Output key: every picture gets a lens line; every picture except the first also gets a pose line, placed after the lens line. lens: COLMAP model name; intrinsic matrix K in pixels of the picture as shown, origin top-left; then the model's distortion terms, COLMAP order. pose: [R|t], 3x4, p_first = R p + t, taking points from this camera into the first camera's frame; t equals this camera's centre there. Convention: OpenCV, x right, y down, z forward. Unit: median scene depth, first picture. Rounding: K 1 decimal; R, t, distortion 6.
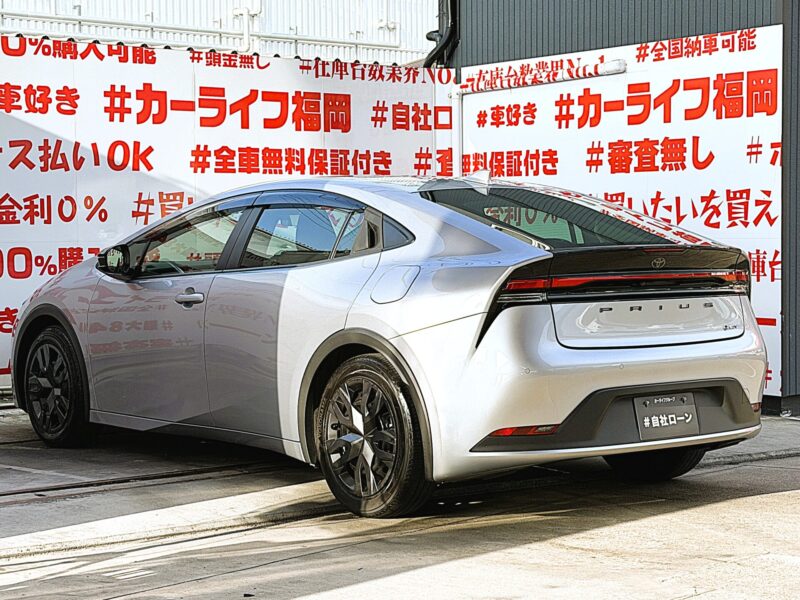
lens RADIAL K [[1604.6, 0, 410.0], [0, 1604.6, 298.2], [0, 0, 1]] dist [0.134771, 0.022872]
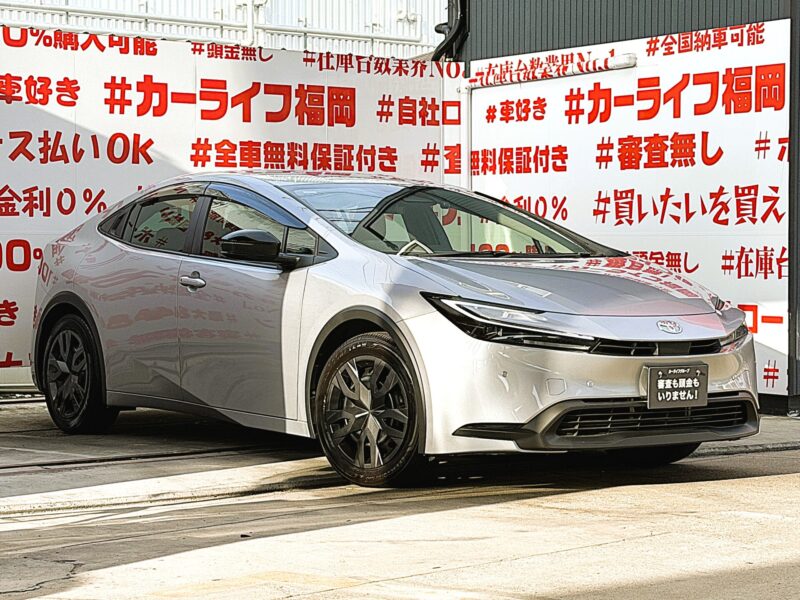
lens RADIAL K [[1833.5, 0, 400.0], [0, 1833.5, 300.0], [0, 0, 1]] dist [0.119872, 0.221378]
pose [[0.999793, 0.007843, -0.018761, 0.012938], [-0.008128, 0.999852, -0.015158, 0.019767], [0.018640, 0.015307, 0.999709, -0.117461]]
